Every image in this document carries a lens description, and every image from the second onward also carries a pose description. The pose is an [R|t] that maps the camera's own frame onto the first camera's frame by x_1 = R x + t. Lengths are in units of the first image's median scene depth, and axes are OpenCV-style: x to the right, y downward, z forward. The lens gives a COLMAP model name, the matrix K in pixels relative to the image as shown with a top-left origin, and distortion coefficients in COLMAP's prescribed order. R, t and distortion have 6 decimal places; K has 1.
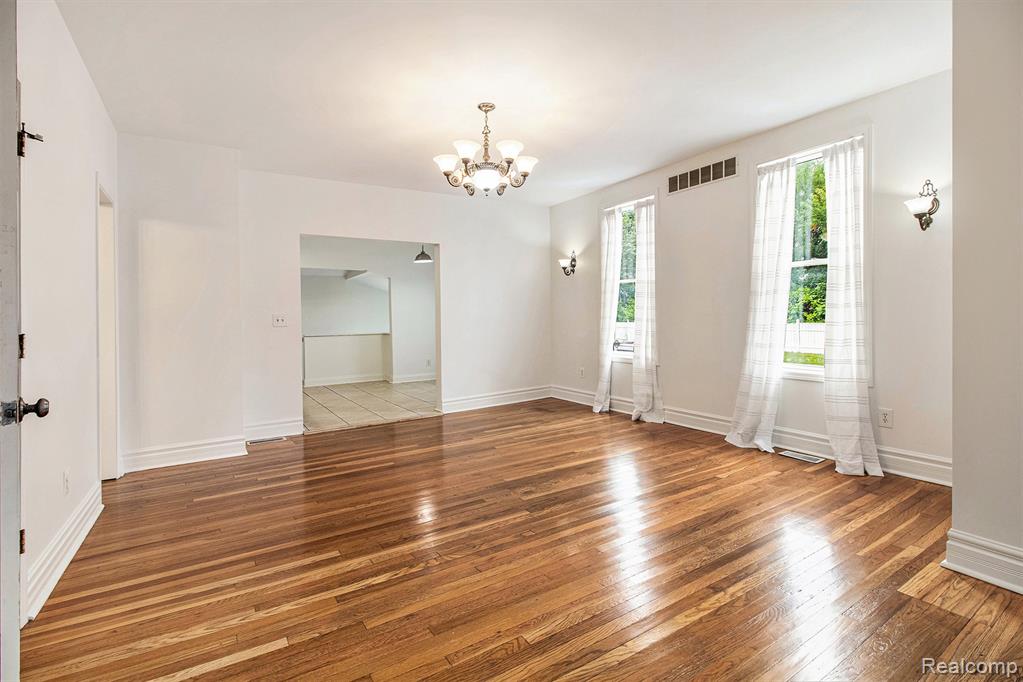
lens RADIAL K [[472.5, 0, 502.9], [0, 472.5, 319.0], [0, 0, 1]] dist [-0.003781, -0.002097]
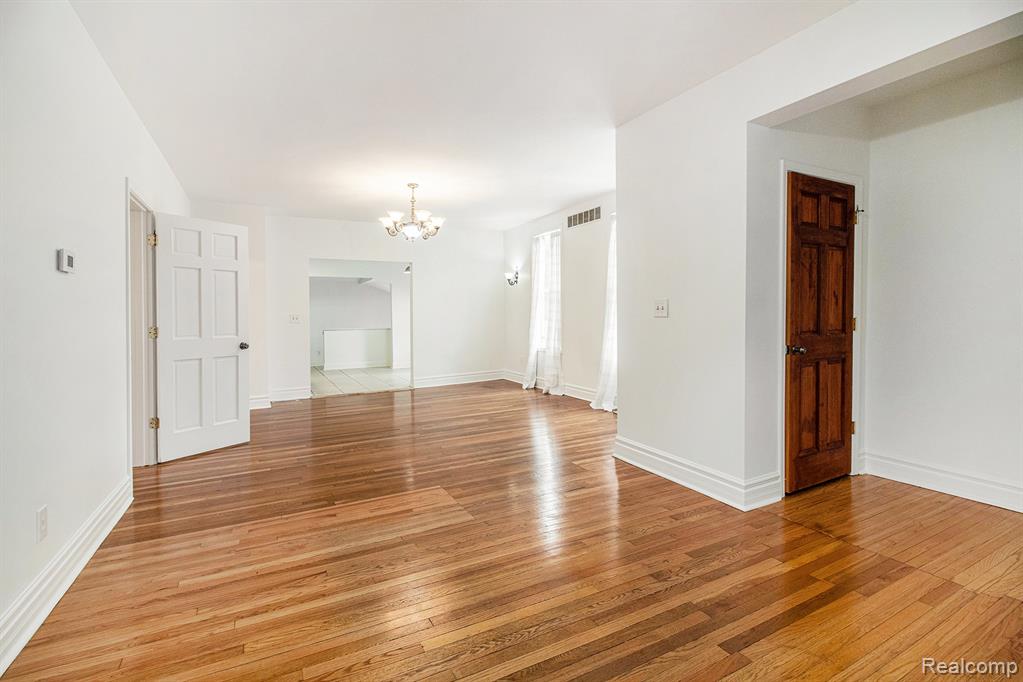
lens RADIAL K [[472.5, 0, 503.3], [0, 472.5, 316.0], [0, 0, 1]] dist [-0.003781, -0.002097]
pose [[0.996715, 0.006110, -0.080761, 0.270121], [-0.005923, 0.999979, 0.002557, -0.012972], [0.080775, -0.002070, 0.996730, -0.375173]]
